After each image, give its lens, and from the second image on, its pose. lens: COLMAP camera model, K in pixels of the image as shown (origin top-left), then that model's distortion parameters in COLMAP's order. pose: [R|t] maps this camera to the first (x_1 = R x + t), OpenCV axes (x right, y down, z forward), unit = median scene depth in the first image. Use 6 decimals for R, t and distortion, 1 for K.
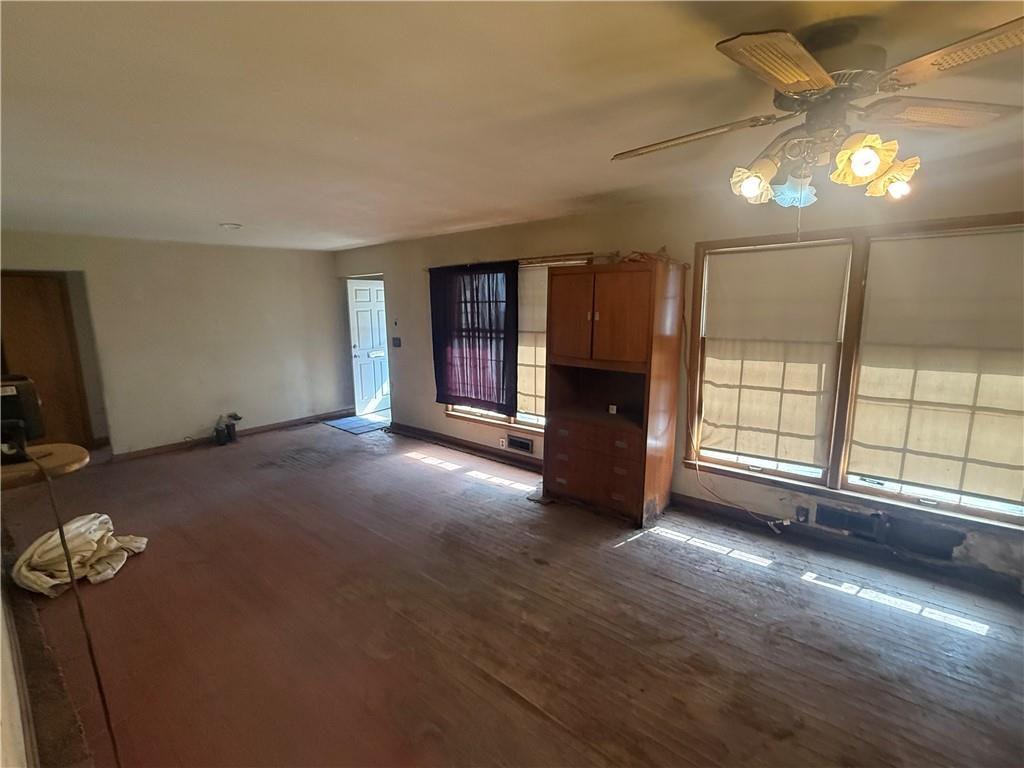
lens RADIAL K [[476.5, 0, 510.4], [0, 476.5, 385.9], [0, 0, 1]] dist [-0.003149, 0.000191]
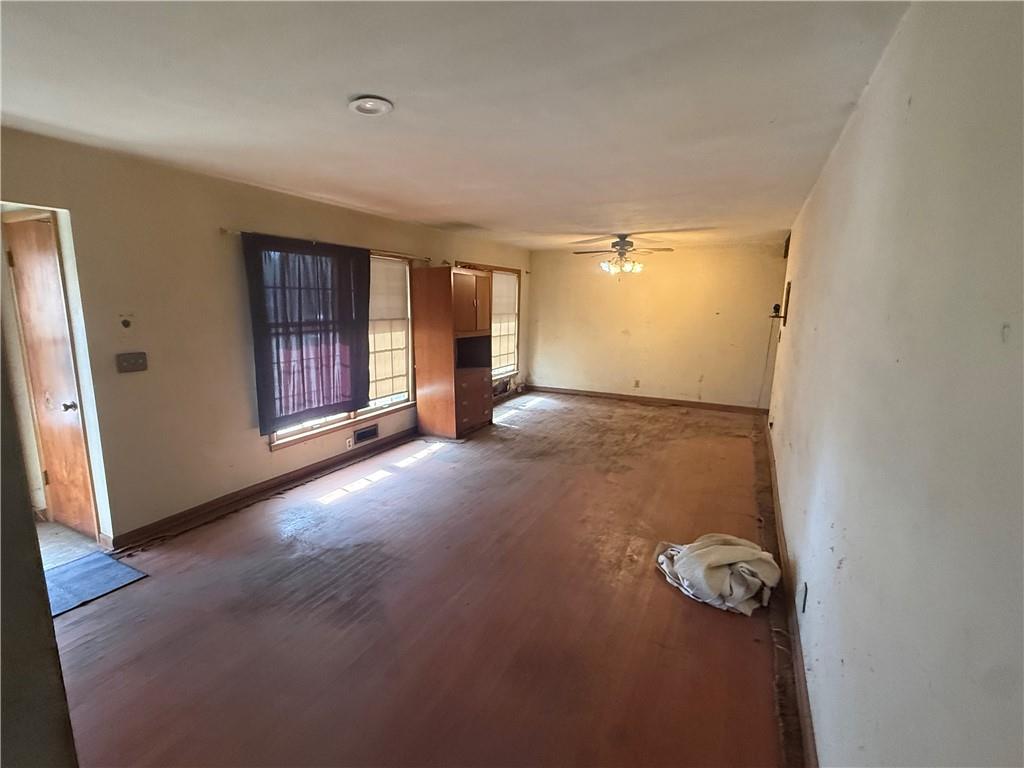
lens RADIAL K [[476.5, 0, 509.5], [0, 476.5, 384.8], [0, 0, 1]] dist [-0.003149, 0.000191]
pose [[-0.247496, -0.162995, 0.955080, -1.001893], [0.154479, 0.966500, 0.204975, -0.136728], [-0.956495, 0.198271, -0.214025, 0.923169]]
